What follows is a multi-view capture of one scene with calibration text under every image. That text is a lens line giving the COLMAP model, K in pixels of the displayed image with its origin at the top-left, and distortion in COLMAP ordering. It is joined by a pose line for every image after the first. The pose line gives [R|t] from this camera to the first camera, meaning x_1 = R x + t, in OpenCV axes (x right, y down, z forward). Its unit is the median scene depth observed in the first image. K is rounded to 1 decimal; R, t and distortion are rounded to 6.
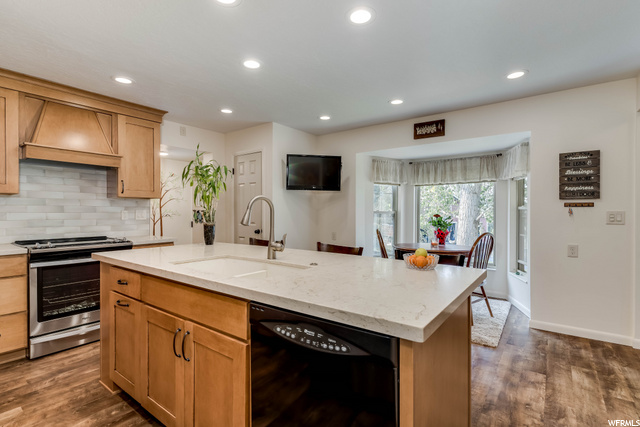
lens RADIAL K [[308.4, 0, 319.8], [0, 308.4, 210.6], [0, 0, 1]] dist [0.001715, 0.000293]
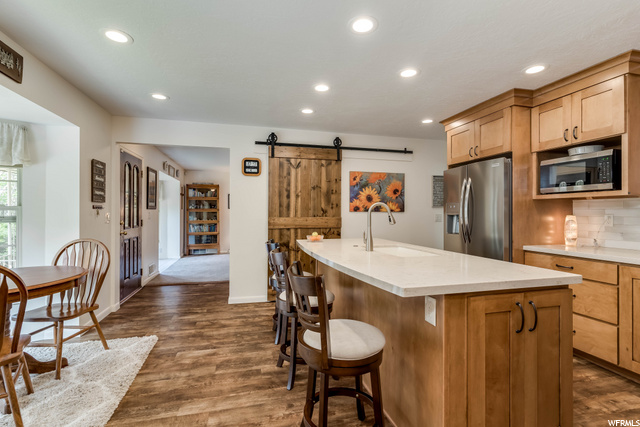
lens RADIAL K [[308.4, 0, 318.4], [0, 308.4, 211.7], [0, 0, 1]] dist [0.001715, 0.000293]
pose [[-0.772847, -0.001003, 0.634591, -0.506498], [-0.000272, 0.999999, 0.001249, -0.004284], [-0.634592, 0.000793, -0.772847, 1.341072]]
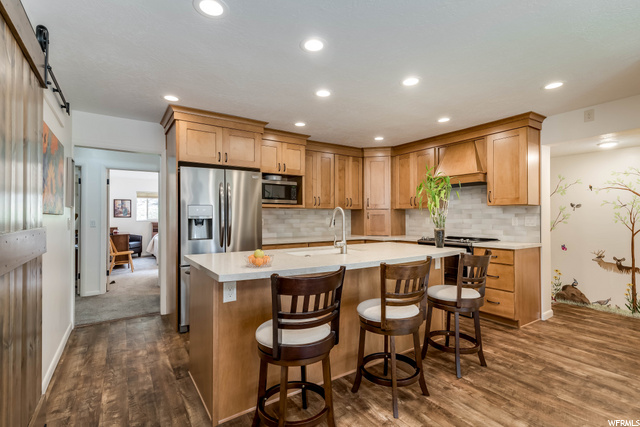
lens RADIAL K [[308.4, 0, 318.3], [0, 308.4, 216.3], [0, 0, 1]] dist [0.001715, 0.000293]
pose [[-0.338100, -0.004831, -0.941098, 0.719637], [-0.000877, 0.999988, -0.004818, 0.003239], [0.941110, -0.000803, -0.338100, 0.846375]]
